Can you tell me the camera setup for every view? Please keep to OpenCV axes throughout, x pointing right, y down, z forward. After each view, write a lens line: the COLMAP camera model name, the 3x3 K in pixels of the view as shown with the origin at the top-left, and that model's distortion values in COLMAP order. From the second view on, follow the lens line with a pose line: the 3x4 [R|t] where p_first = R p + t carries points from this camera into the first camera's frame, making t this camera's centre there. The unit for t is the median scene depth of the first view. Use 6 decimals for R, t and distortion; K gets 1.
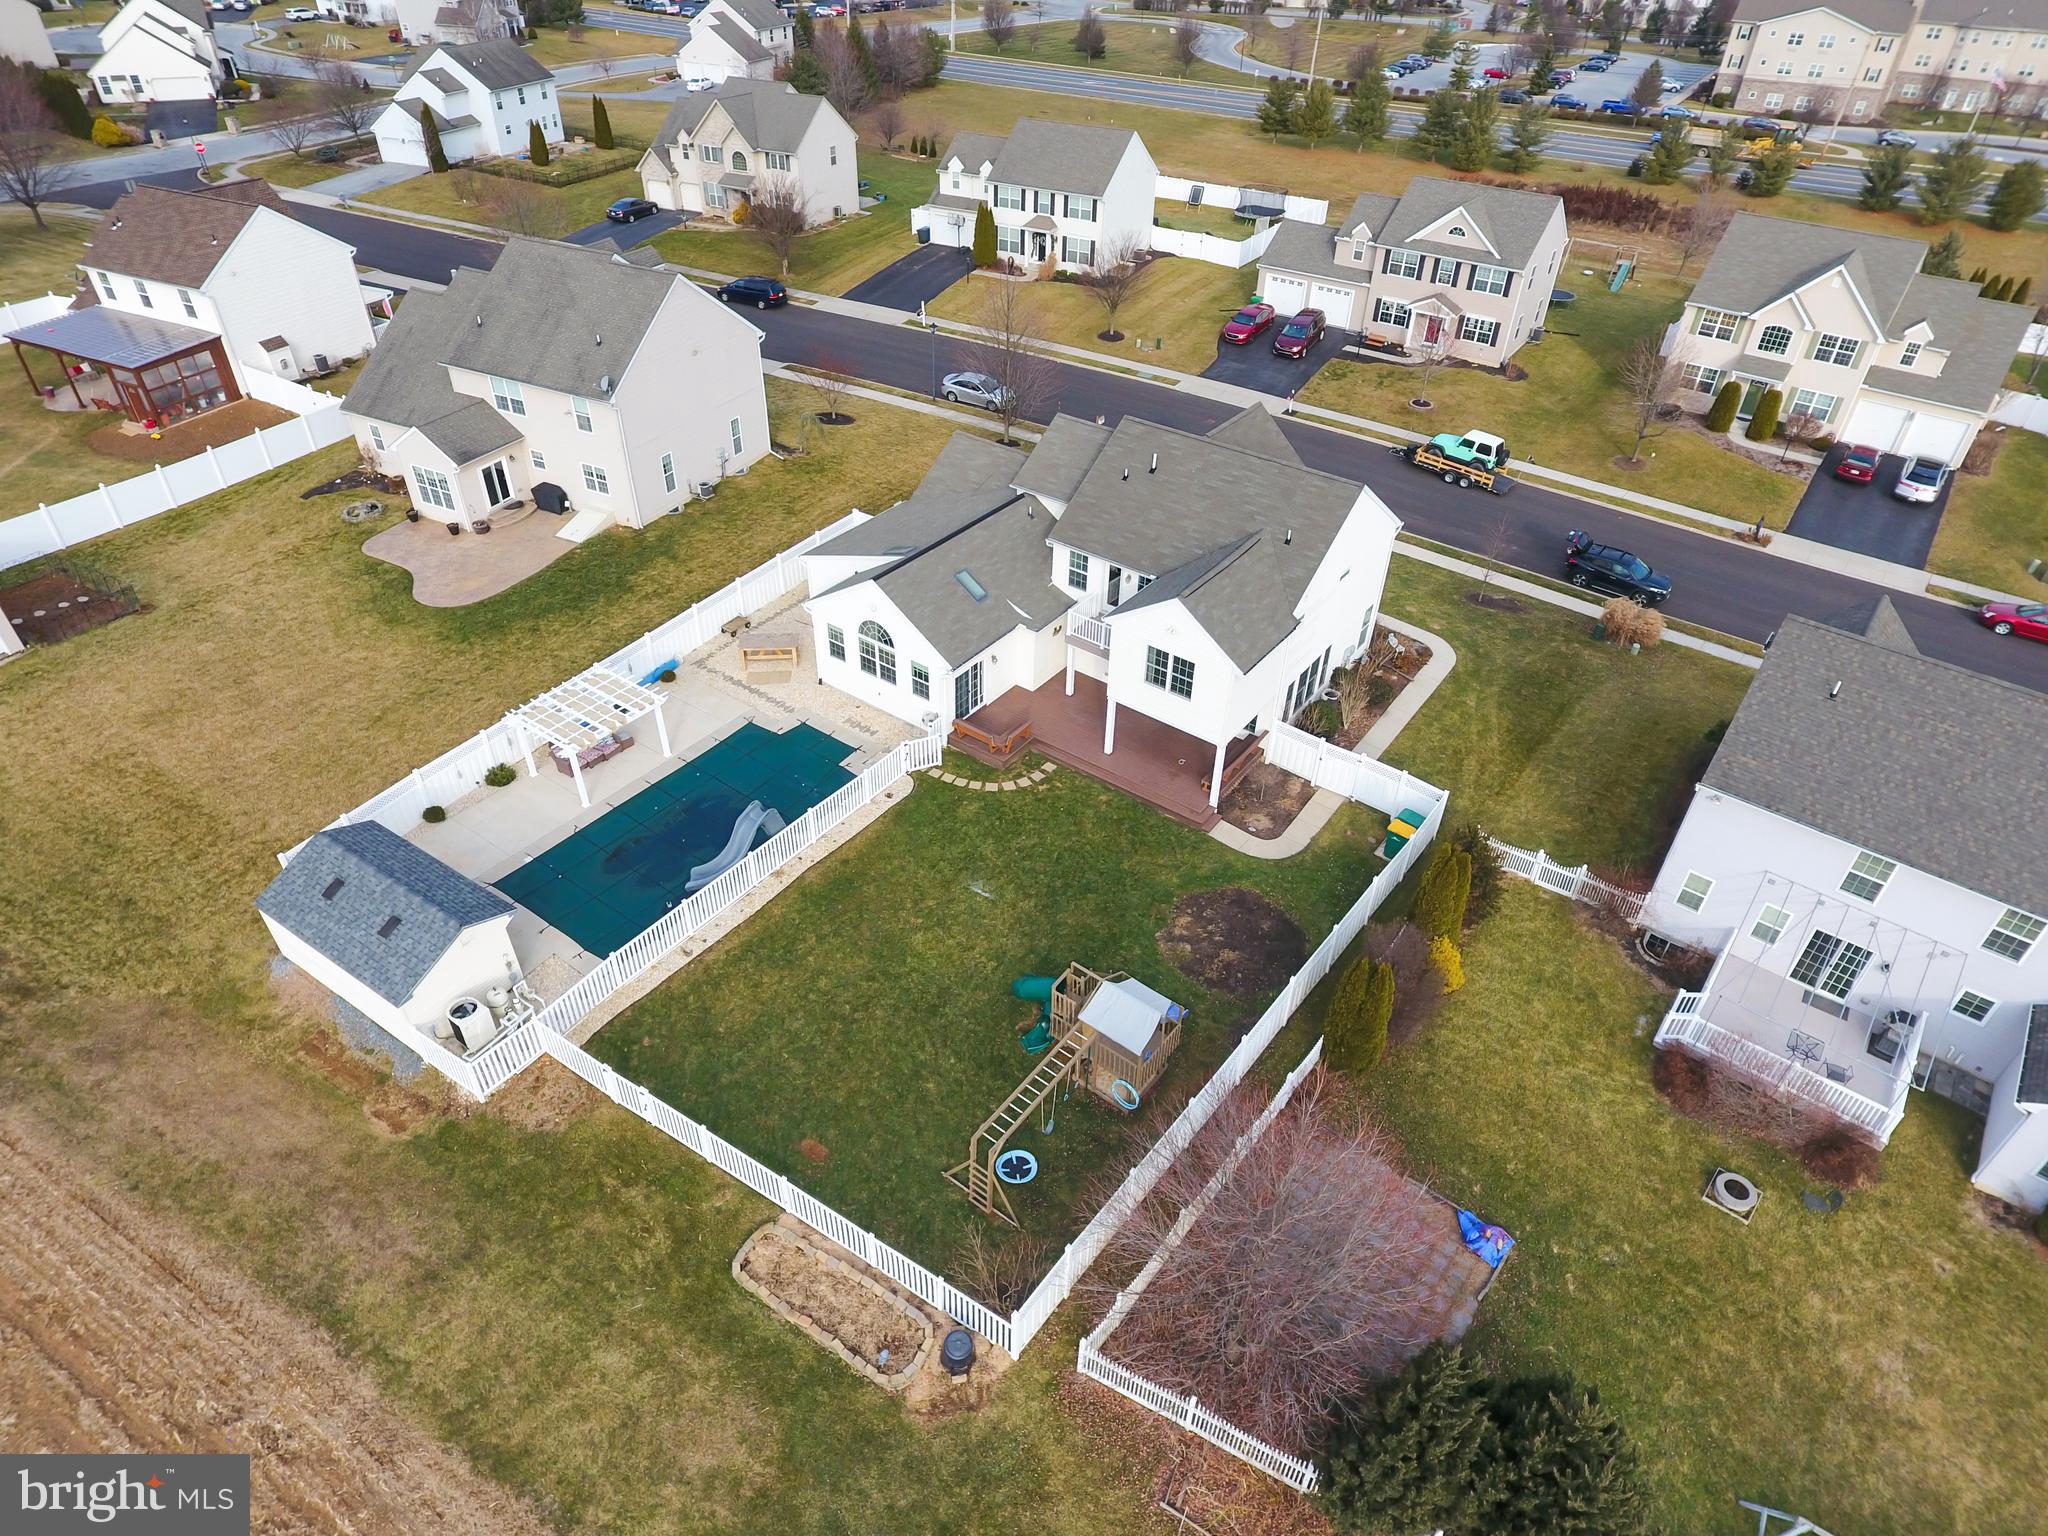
lens RADIAL K [[1196.6, 0, 1035.5], [0, 1196.6, 731.2], [0, 0, 1]] dist [-0.002662, -0.000487]
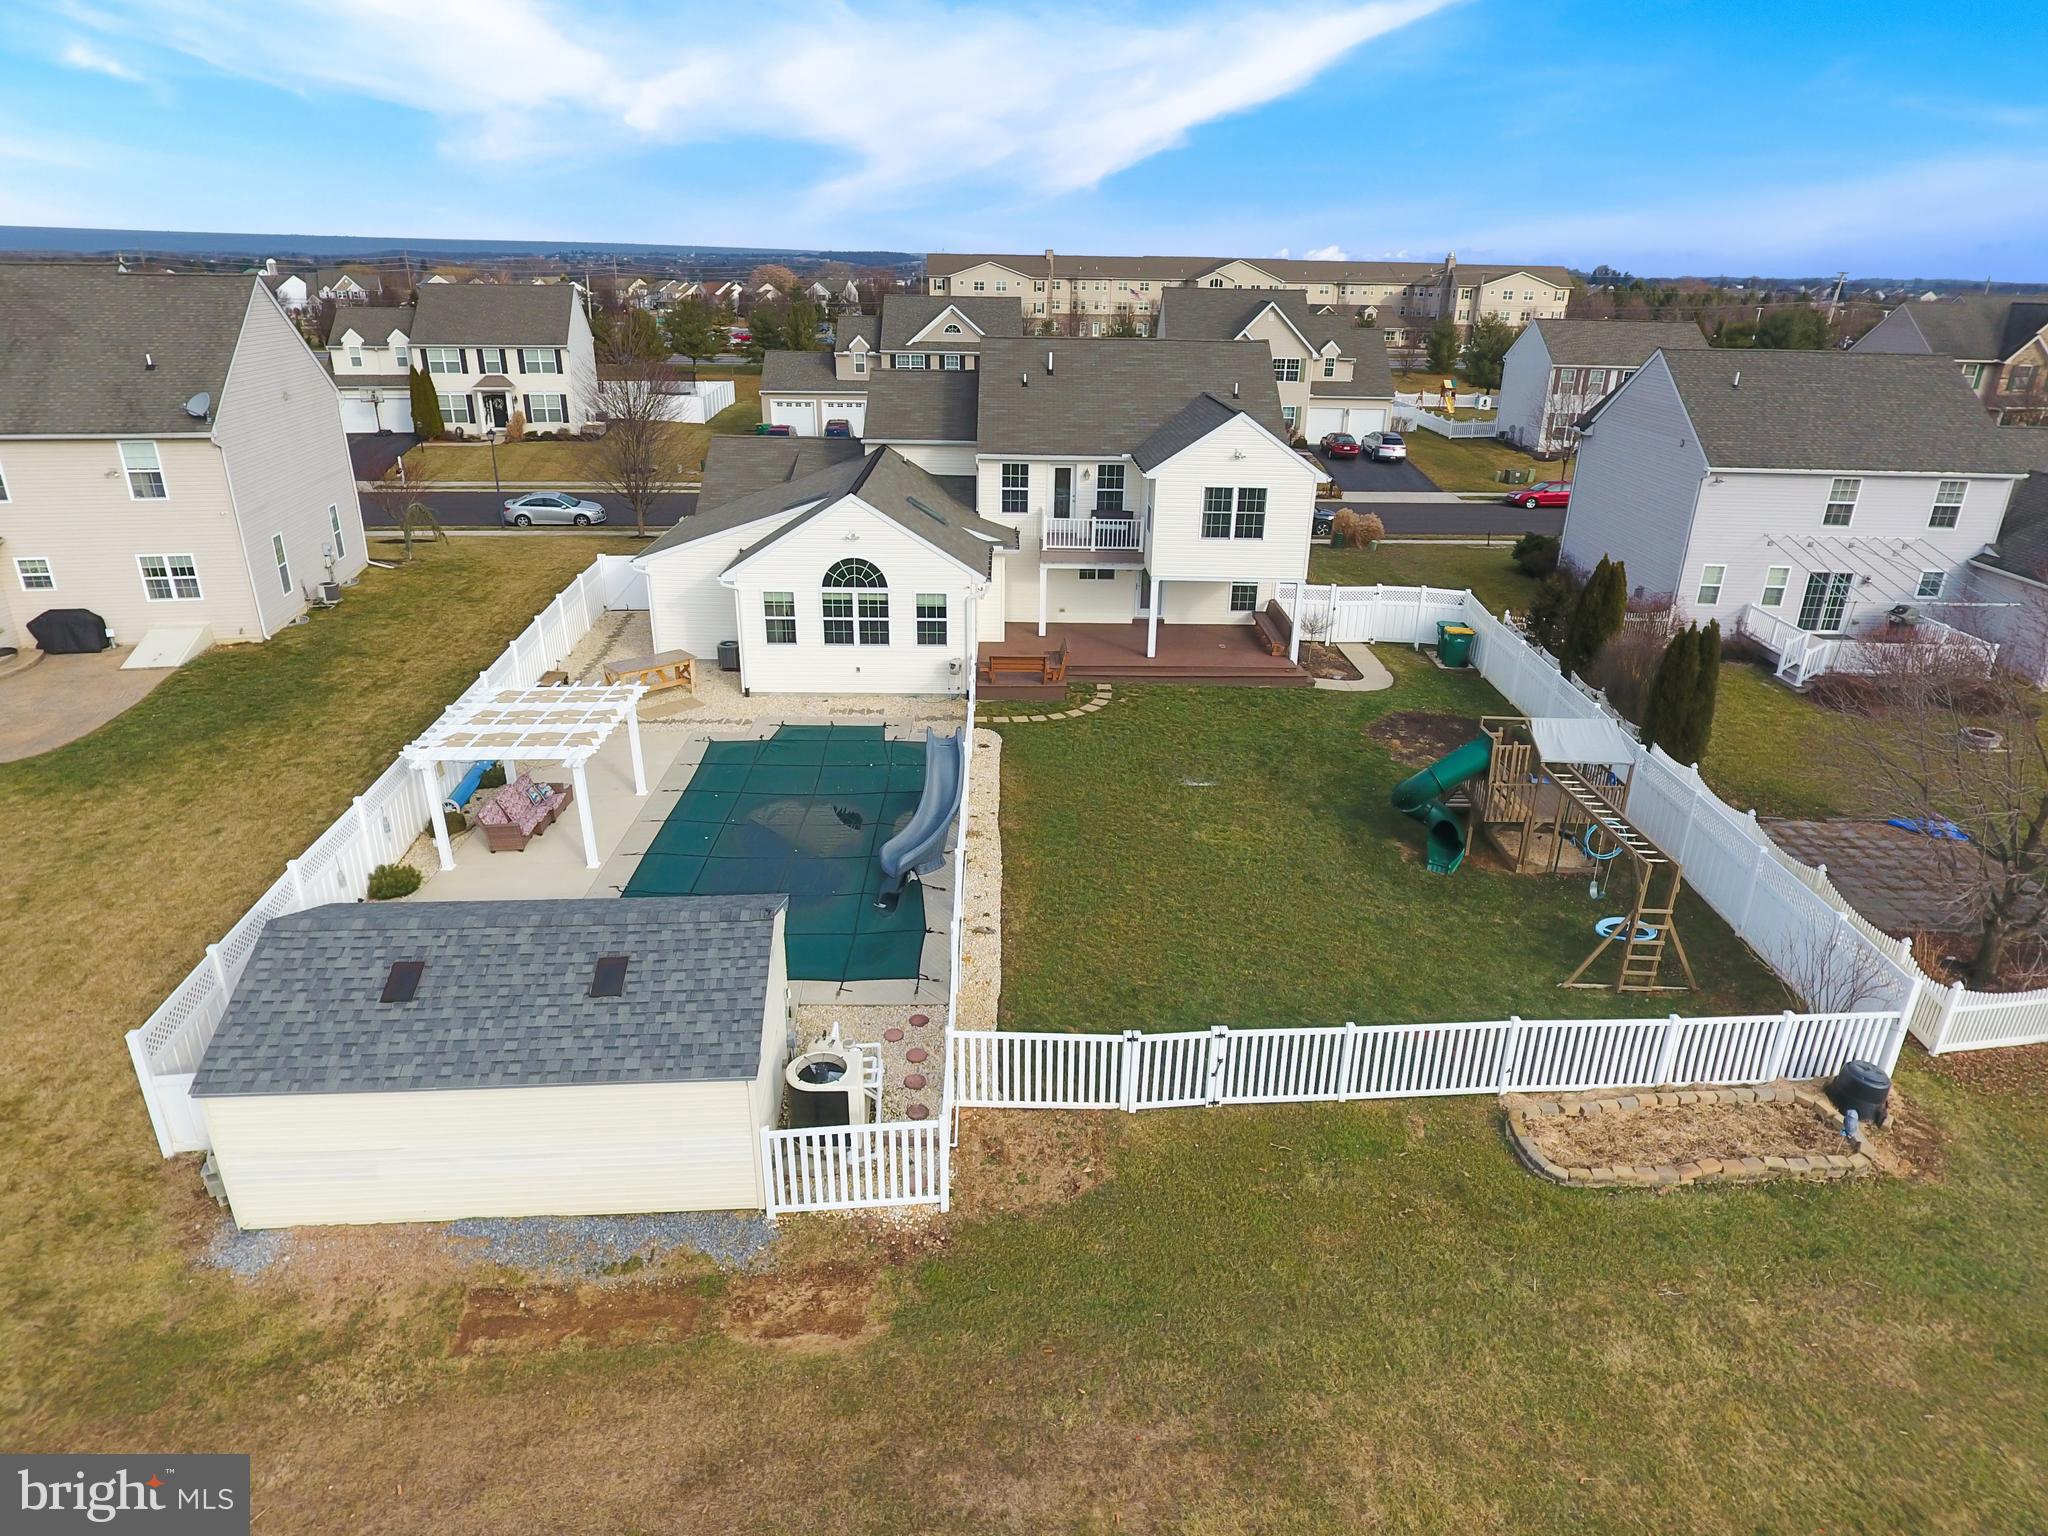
lens RADIAL K [[1196.6, 0, 1035.5], [0, 1196.6, 731.2], [0, 0, 1]] dist [-0.002662, -0.000487]
pose [[0.795679, -0.231973, 0.559538, -0.387910], [0.362778, 0.922259, -0.133532, 0.118774], [-0.485063, 0.309237, 0.817977, 0.293476]]
